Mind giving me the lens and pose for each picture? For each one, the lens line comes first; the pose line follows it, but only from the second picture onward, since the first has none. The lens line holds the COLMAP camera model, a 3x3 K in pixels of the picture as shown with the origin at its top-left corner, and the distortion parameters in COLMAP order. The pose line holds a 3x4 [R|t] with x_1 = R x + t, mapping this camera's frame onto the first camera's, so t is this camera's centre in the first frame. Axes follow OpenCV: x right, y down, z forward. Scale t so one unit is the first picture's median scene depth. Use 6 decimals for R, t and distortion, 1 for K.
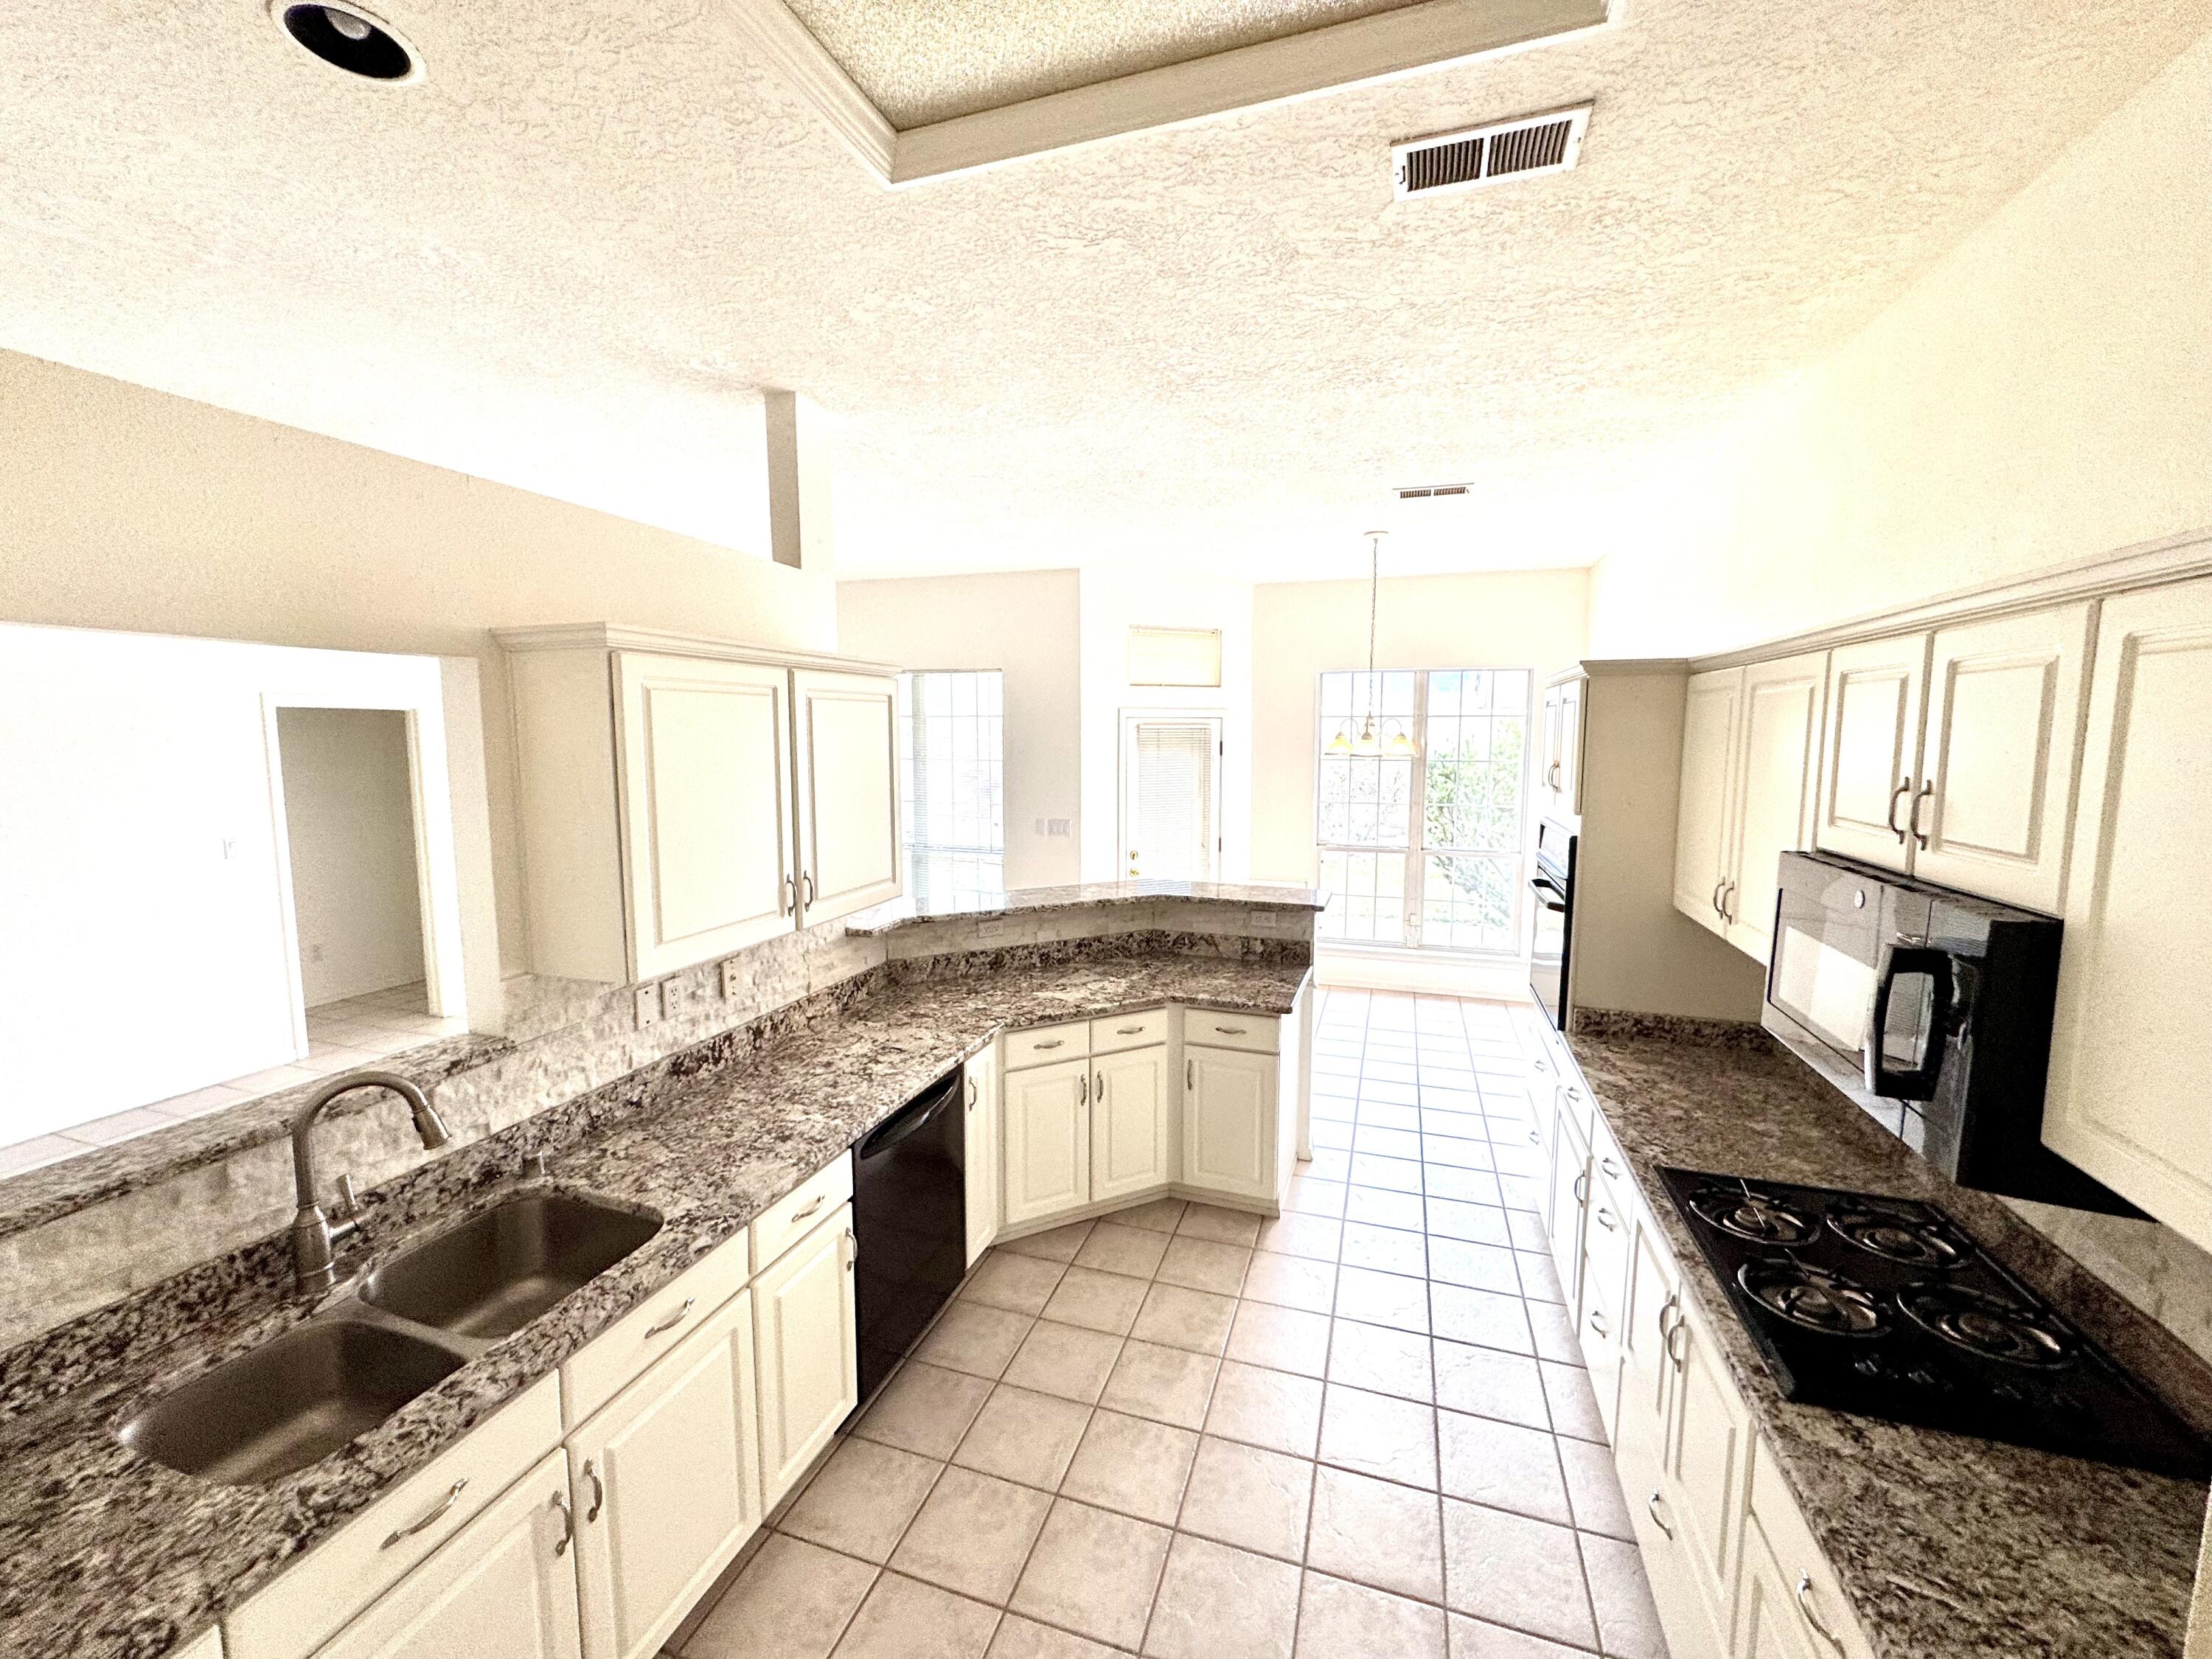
lens RADIAL K [[883.0, 0, 1106.8], [0, 883.0, 825.3], [0, 0, 1]] dist [-0.001230, 0.000182]
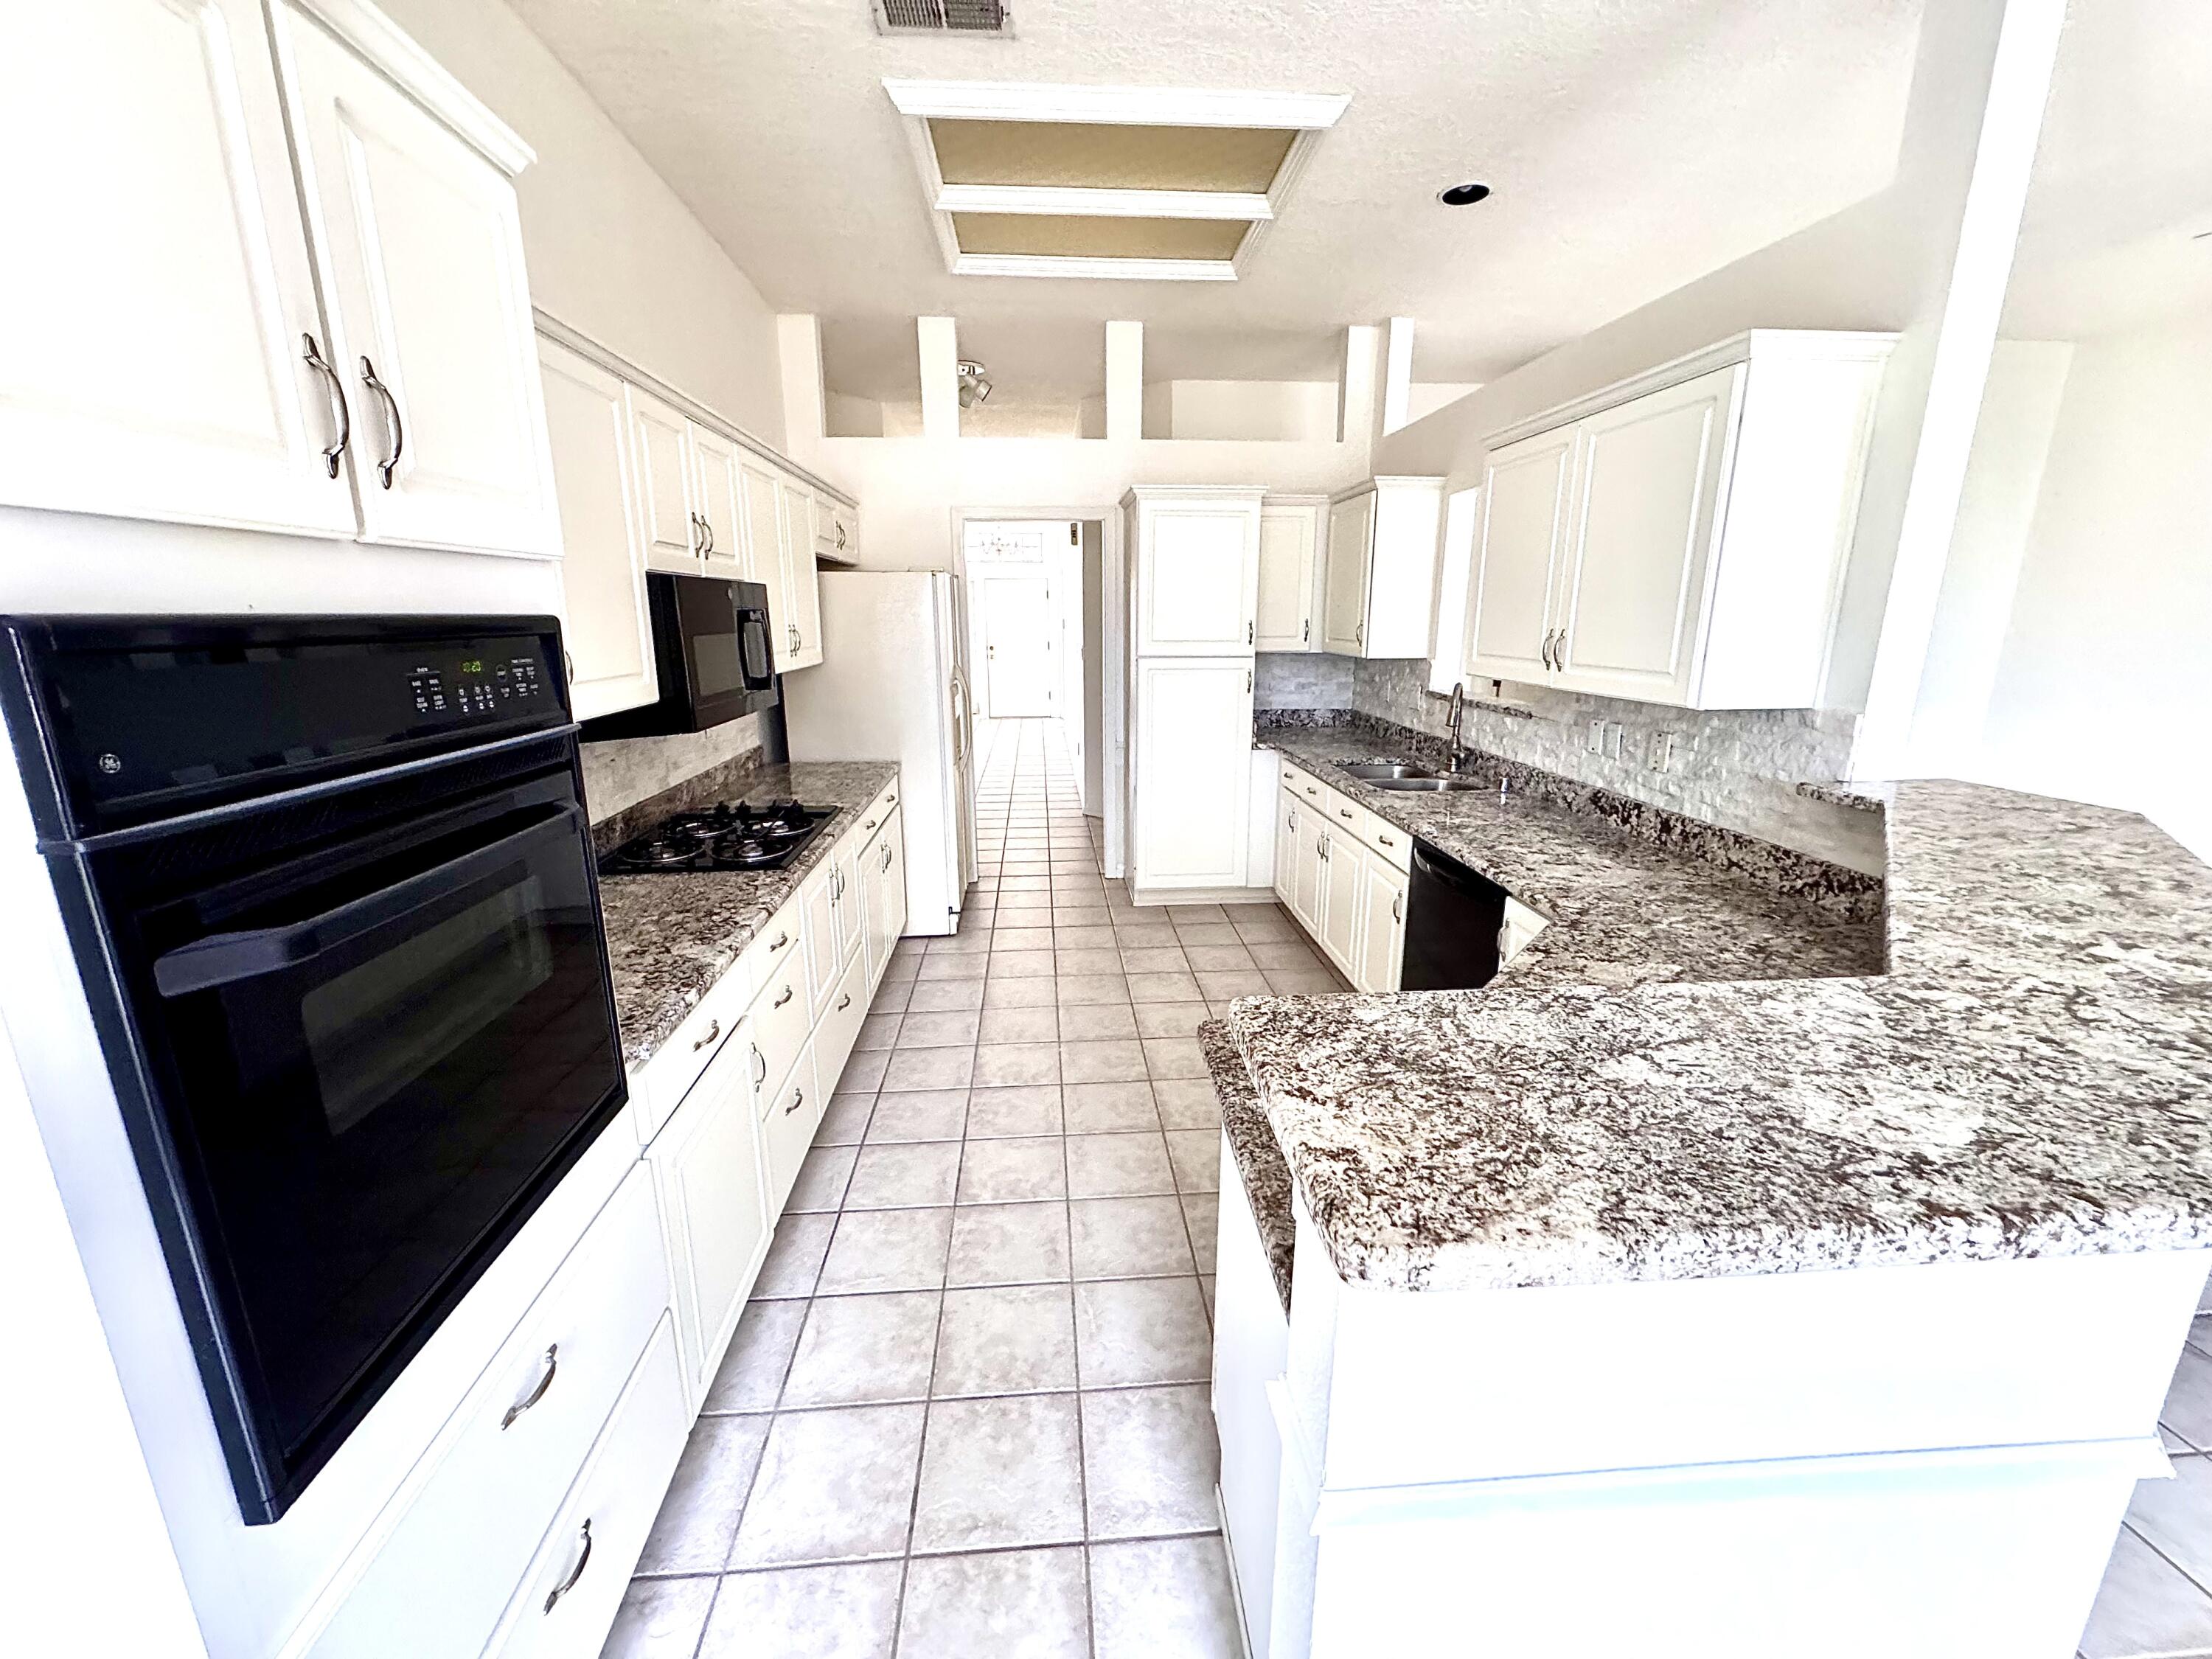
lens RADIAL K [[883.0, 0, 1106.8], [0, 883.0, 825.3], [0, 0, 1]] dist [-0.001230, 0.000182]
pose [[-0.924059, 0.087136, -0.372186, 0.484245], [-0.043038, 0.943764, 0.327807, -0.041897], [0.379820, 0.318931, -0.868343, 1.575937]]
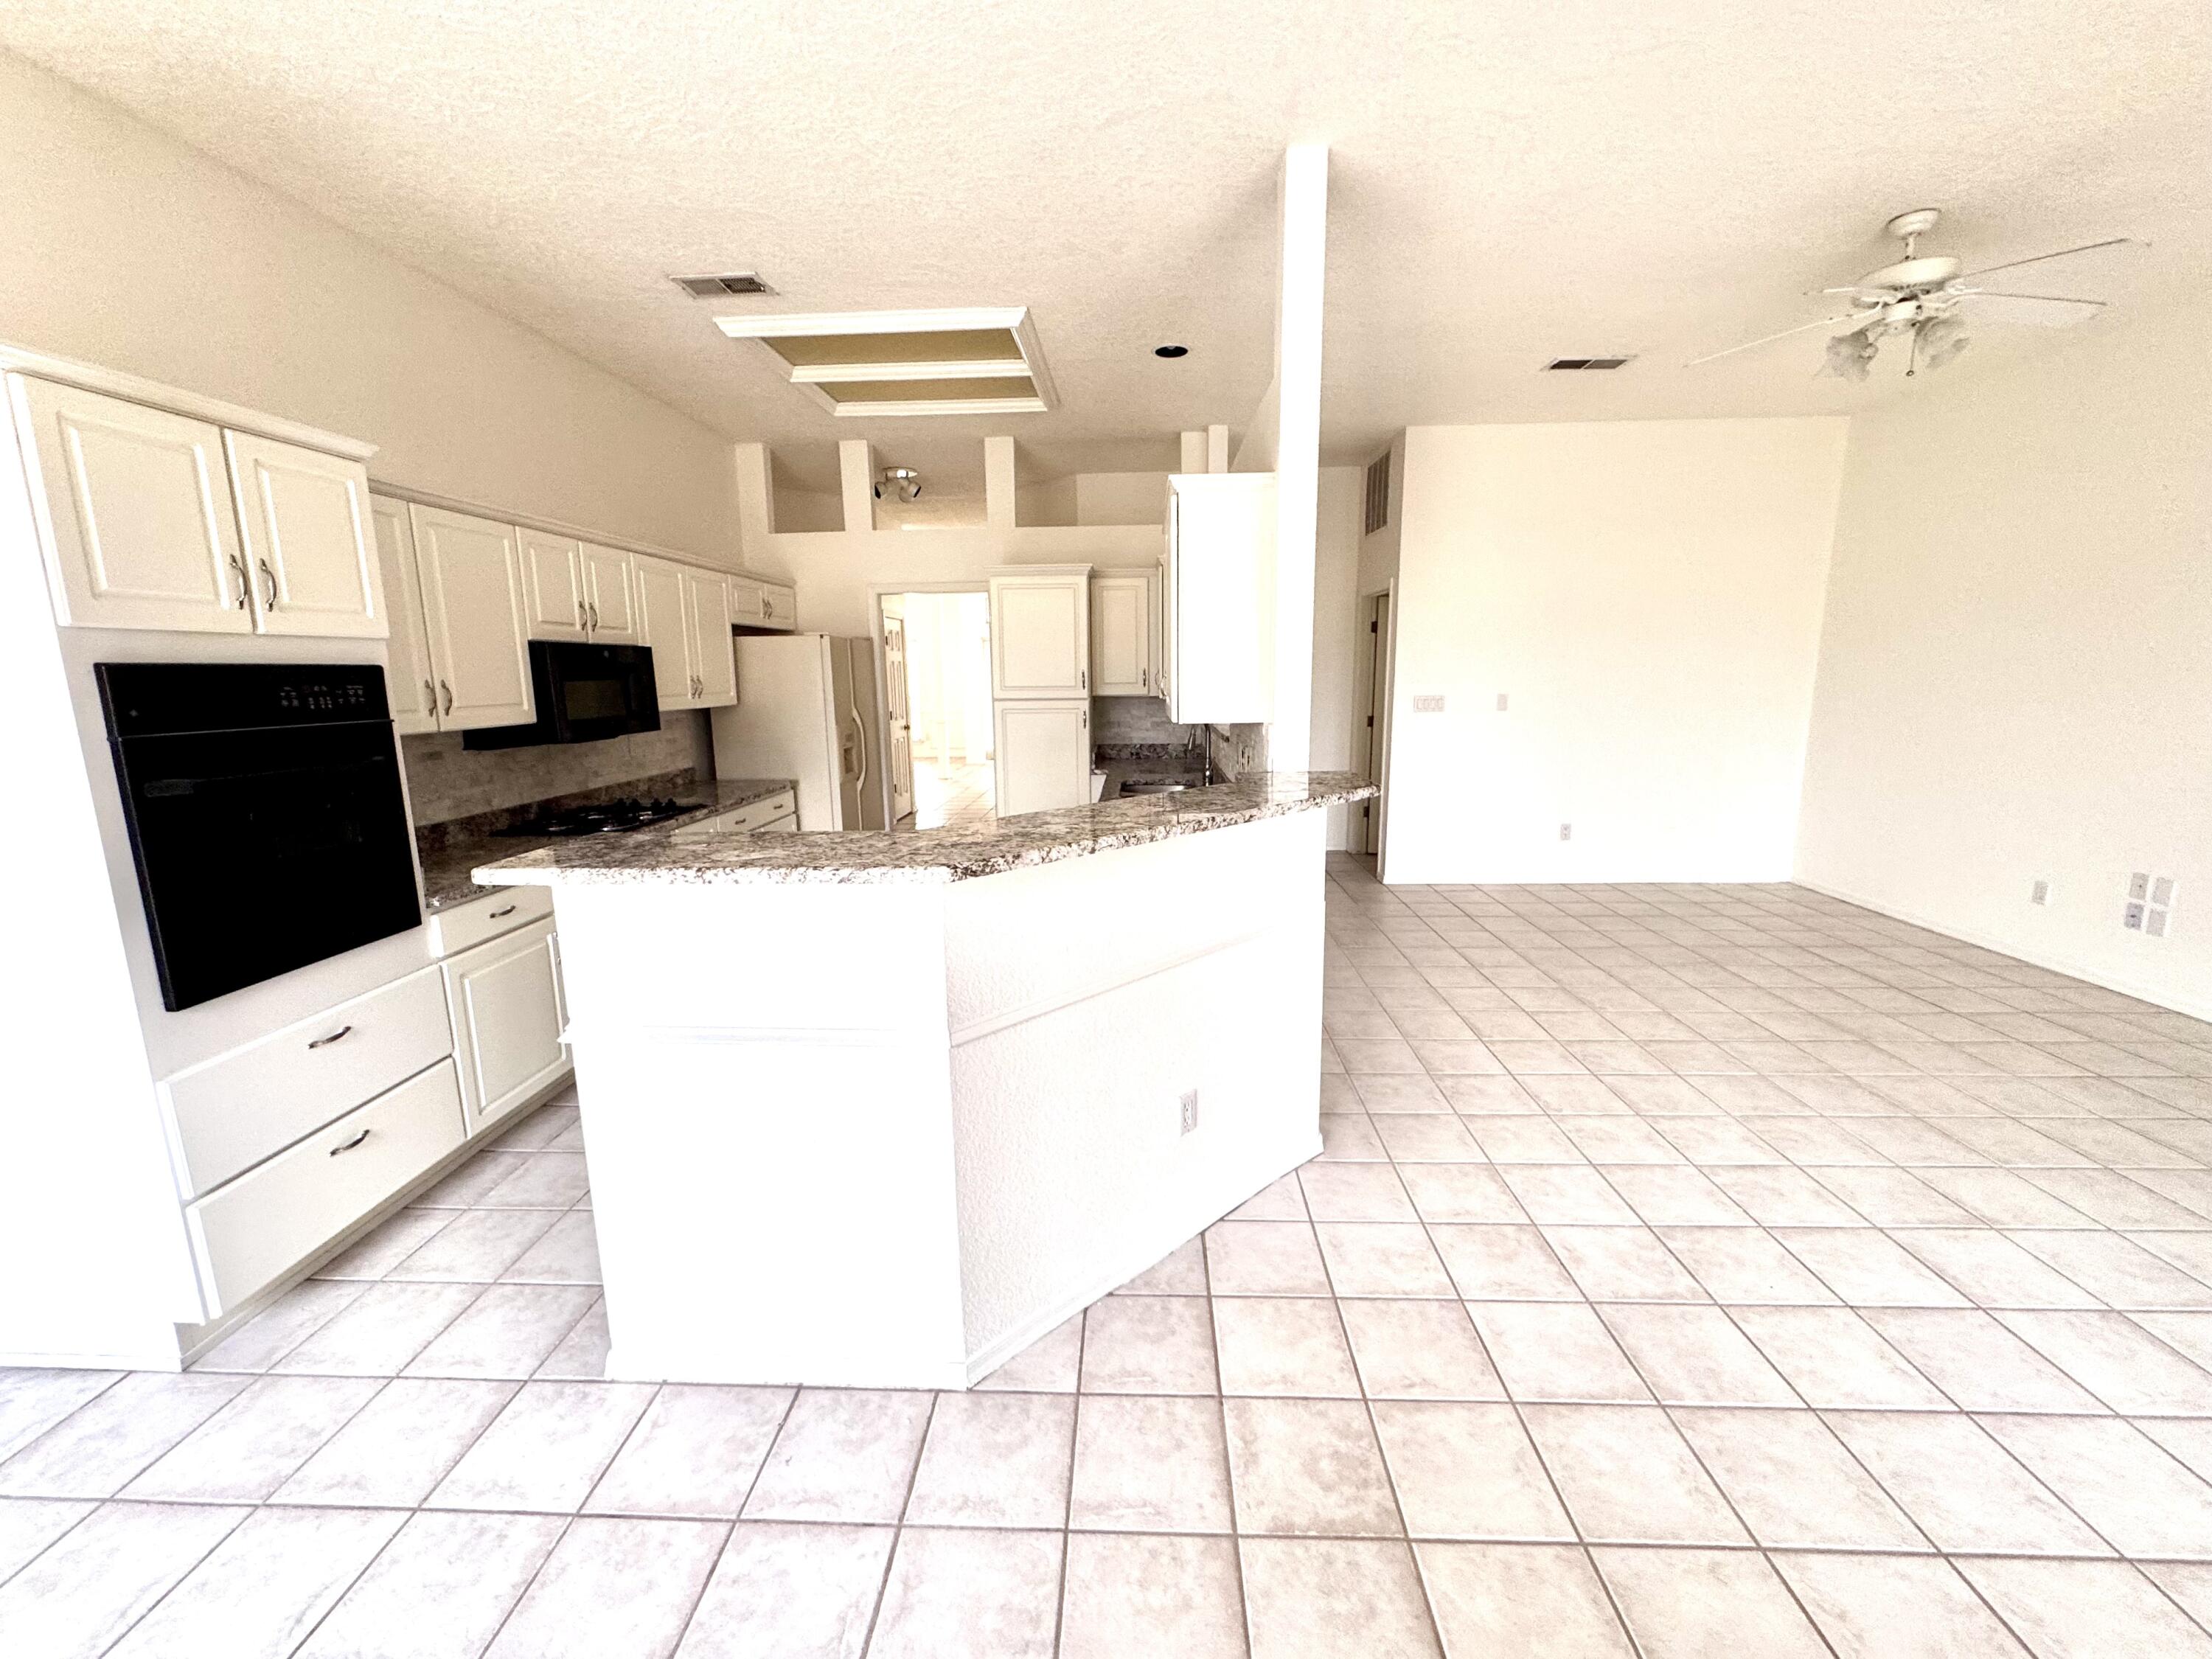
lens RADIAL K [[885.8, 0, 1106.1], [0, 885.8, 826.5], [0, 0, 1]] dist [-0.001242, -0.000224]
pose [[-0.962609, 0.054811, -0.265292, 0.132928], [-0.020871, 0.961400, 0.274360, -0.084945], [0.270090, 0.269639, -0.924309, 2.082244]]
